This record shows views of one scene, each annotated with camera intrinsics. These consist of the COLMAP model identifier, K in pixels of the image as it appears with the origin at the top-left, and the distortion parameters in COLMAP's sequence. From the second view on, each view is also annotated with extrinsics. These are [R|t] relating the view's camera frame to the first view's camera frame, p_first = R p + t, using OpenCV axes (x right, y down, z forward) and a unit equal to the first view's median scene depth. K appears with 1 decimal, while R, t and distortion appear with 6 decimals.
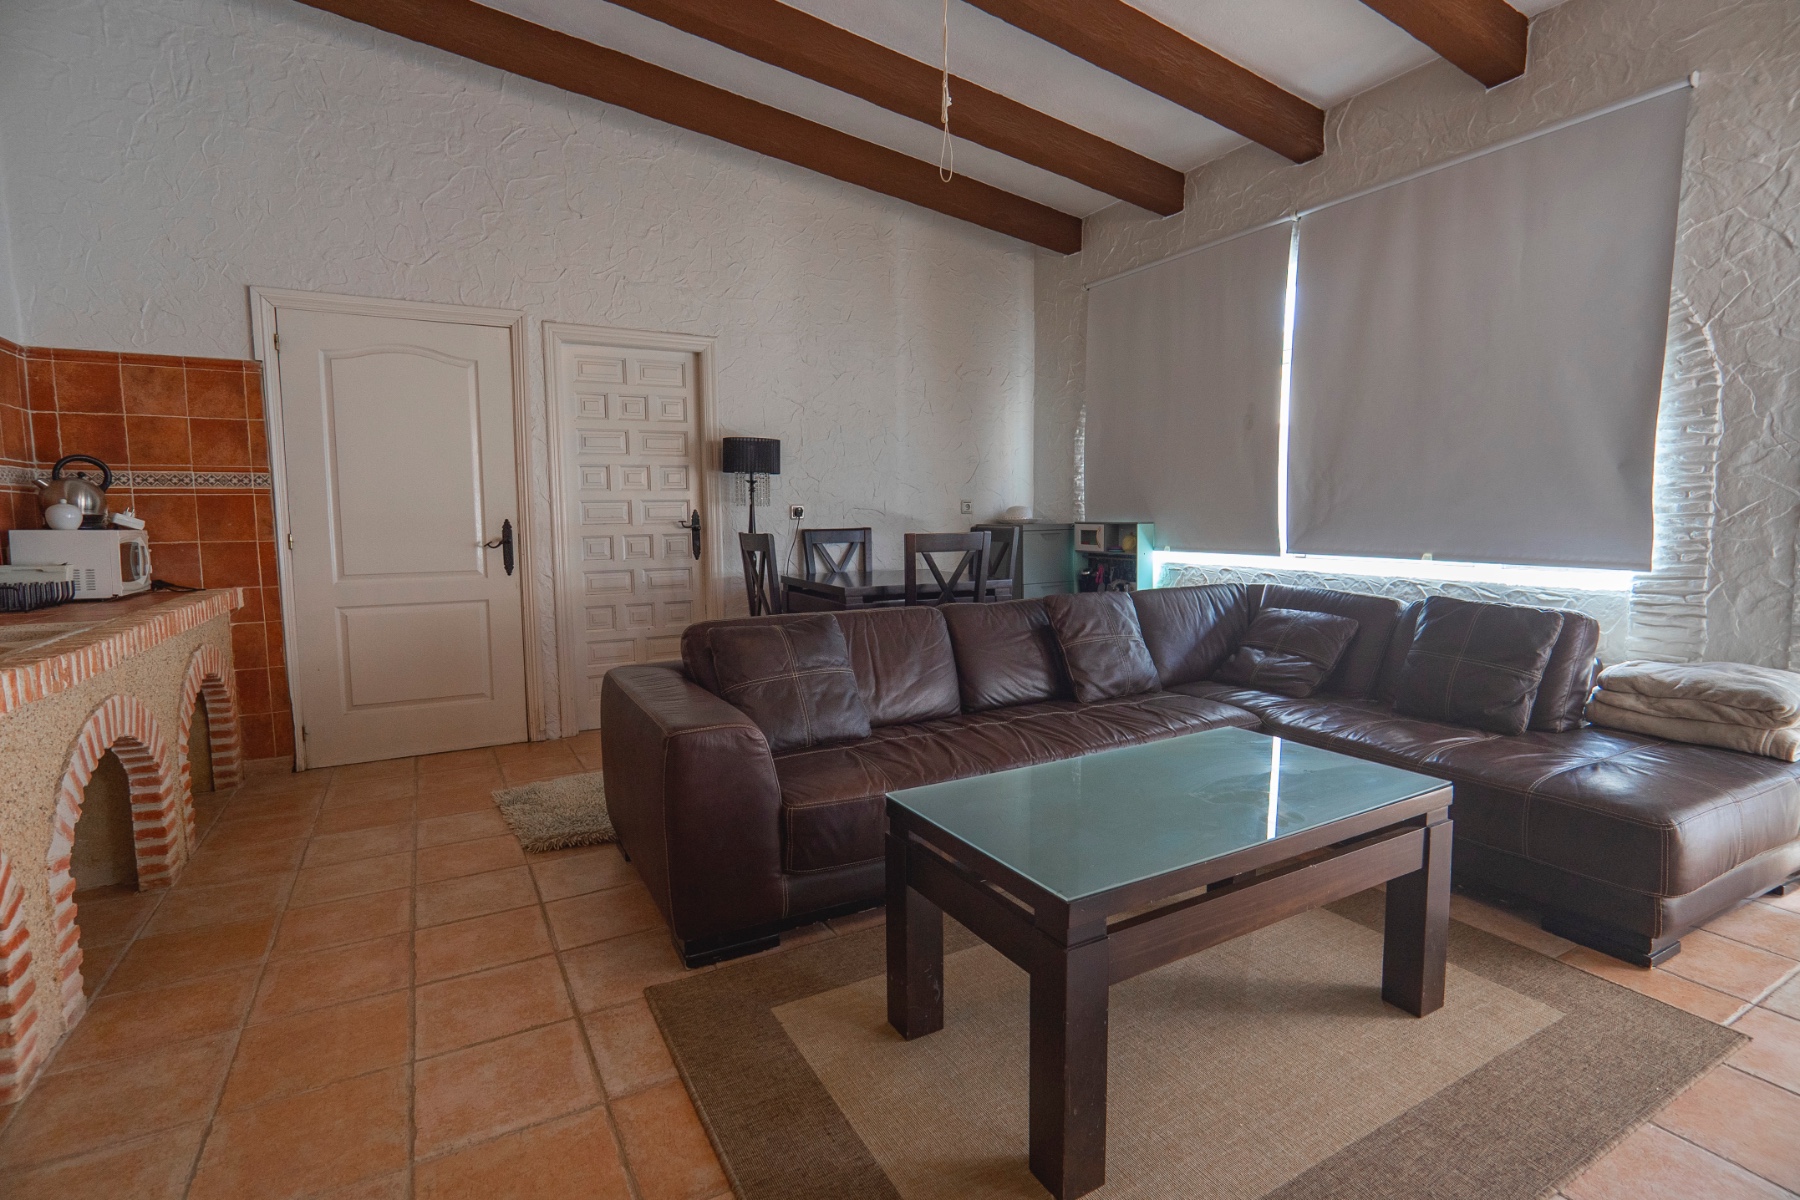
lens RADIAL K [[864.6, 0, 909.1], [0, 864.6, 594.9], [0, 0, 1]] dist [-0.018571, 0.006784]
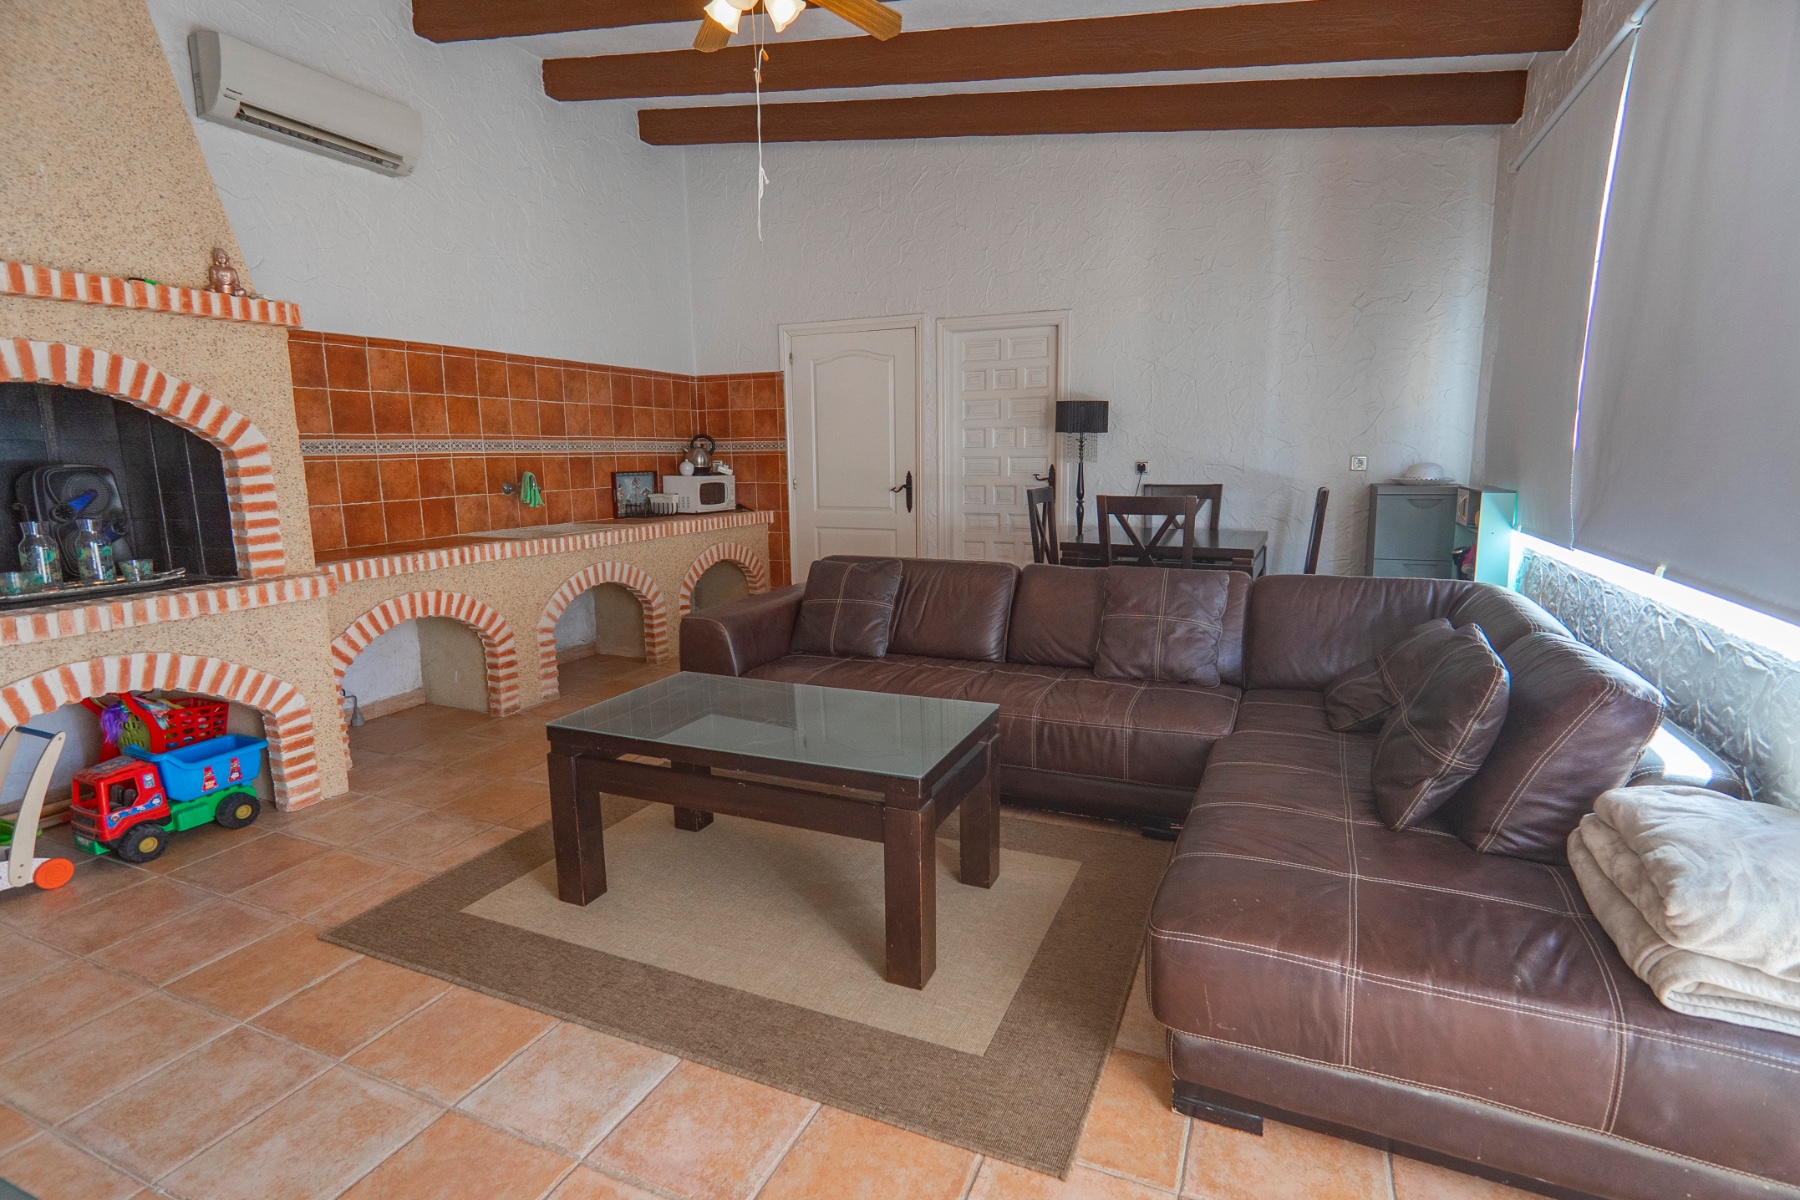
lens RADIAL K [[864.6, 0, 912.6], [0, 864.6, 591.1], [0, 0, 1]] dist [-0.018571, 0.006784]
pose [[0.606118, 0.129115, -0.784825, 0.725724], [-0.070105, 0.991568, 0.108986, -0.056356], [0.792279, -0.011038, 0.610059, 0.196009]]
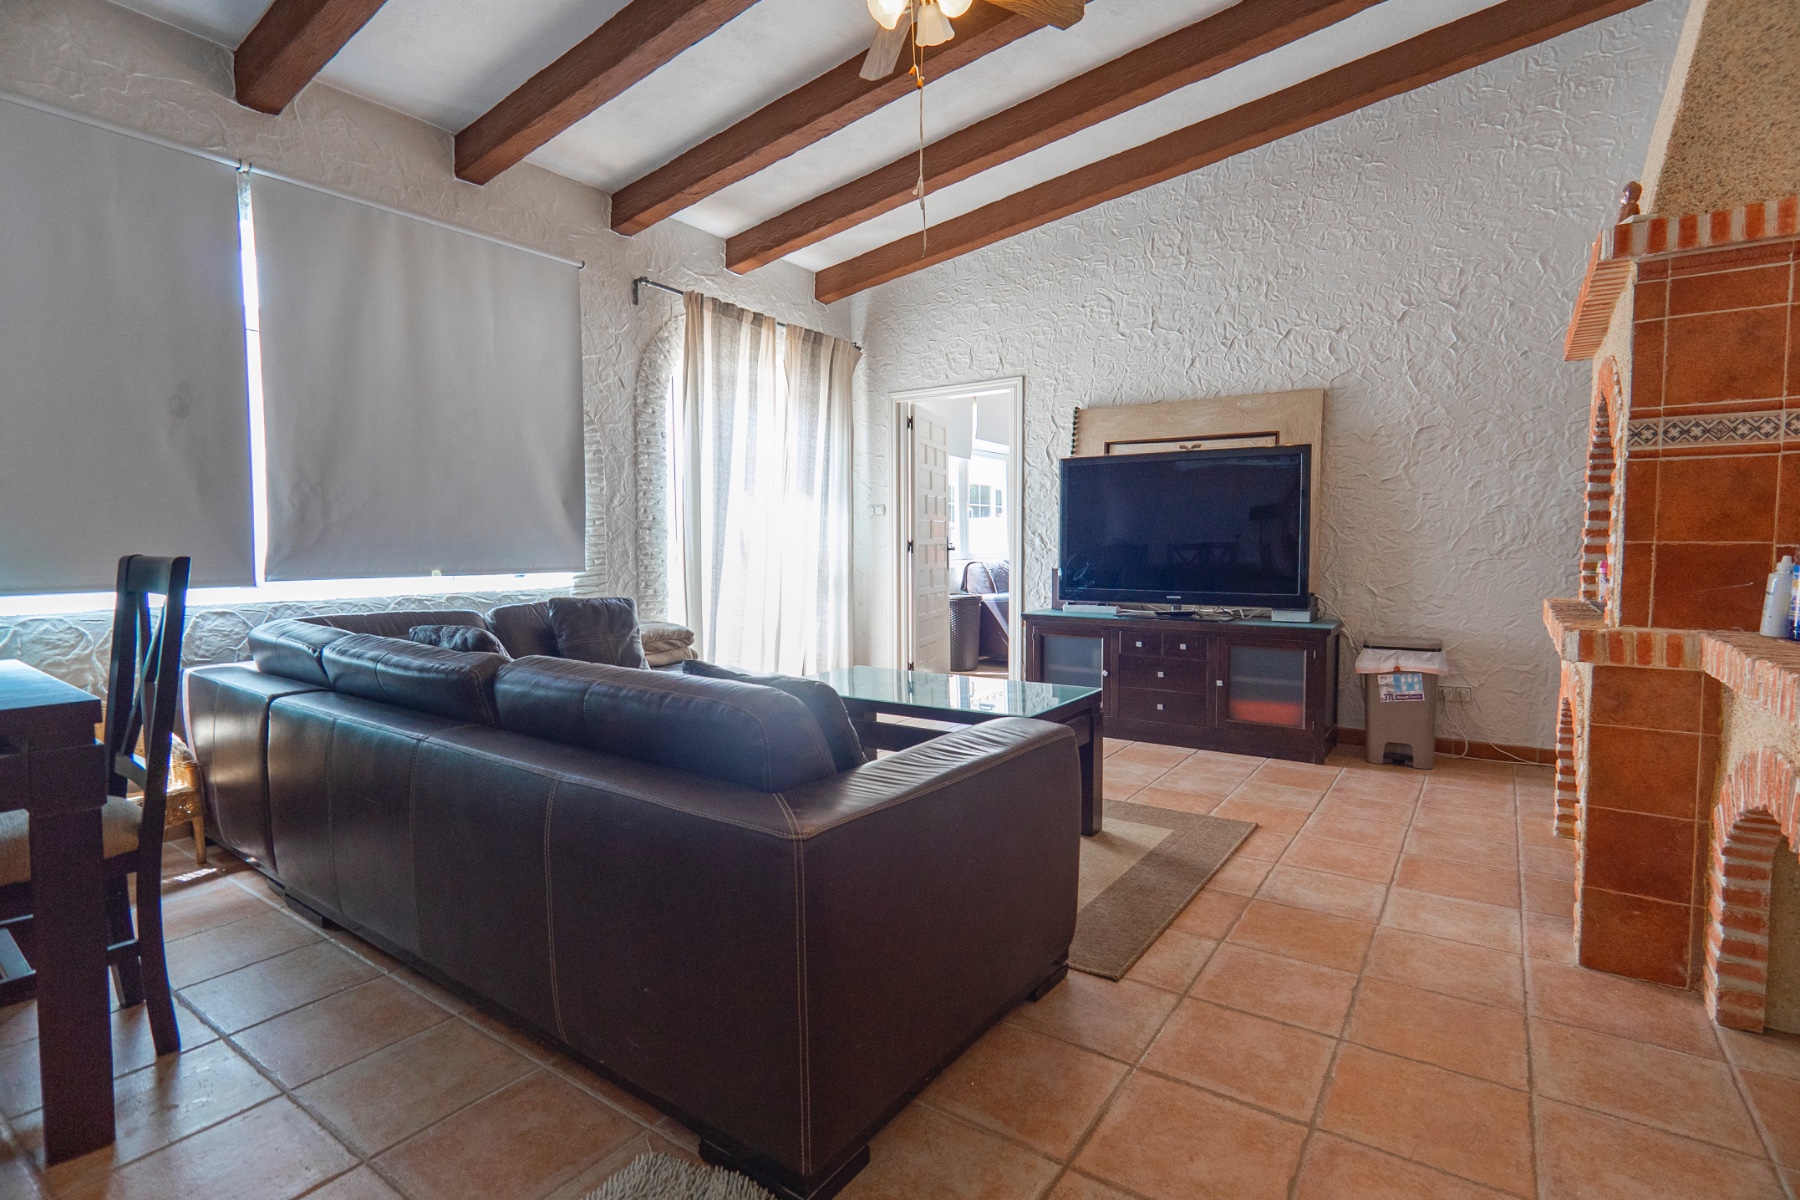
lens RADIAL K [[864.6, 0, 910.8], [0, 864.6, 596.2], [0, 0, 1]] dist [-0.018571, 0.006784]
pose [[-0.438094, -0.044233, 0.897840, -0.611359], [0.096487, 0.990705, 0.095887, -0.059402], [-0.893736, 0.128637, -0.429754, 0.894774]]
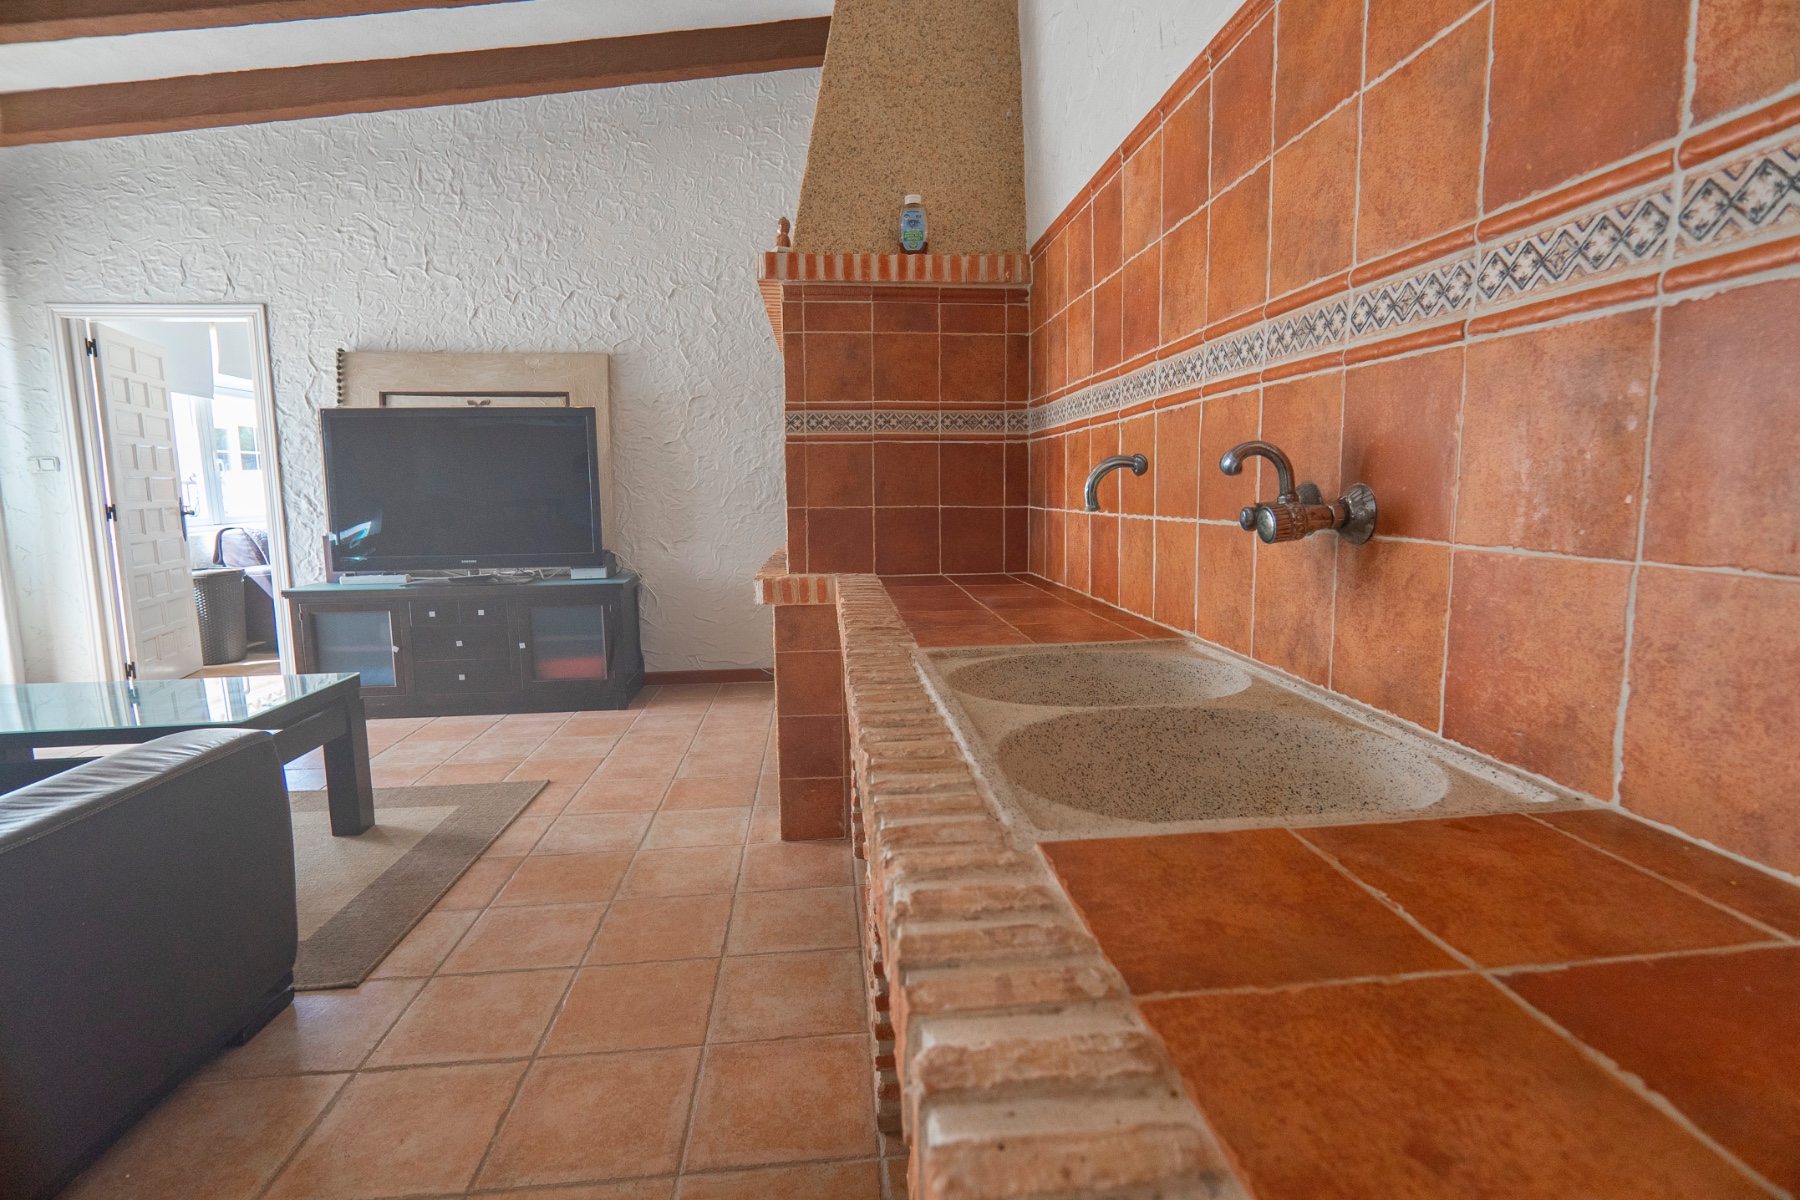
lens RADIAL K [[864.6, 0, 912.2], [0, 864.6, 594.4], [0, 0, 1]] dist [-0.018571, 0.006784]
pose [[-0.916504, -0.028889, 0.398981, -0.695928], [0.060583, 0.975860, 0.209825, -0.070038], [-0.395411, 0.216477, -0.892630, 0.848580]]
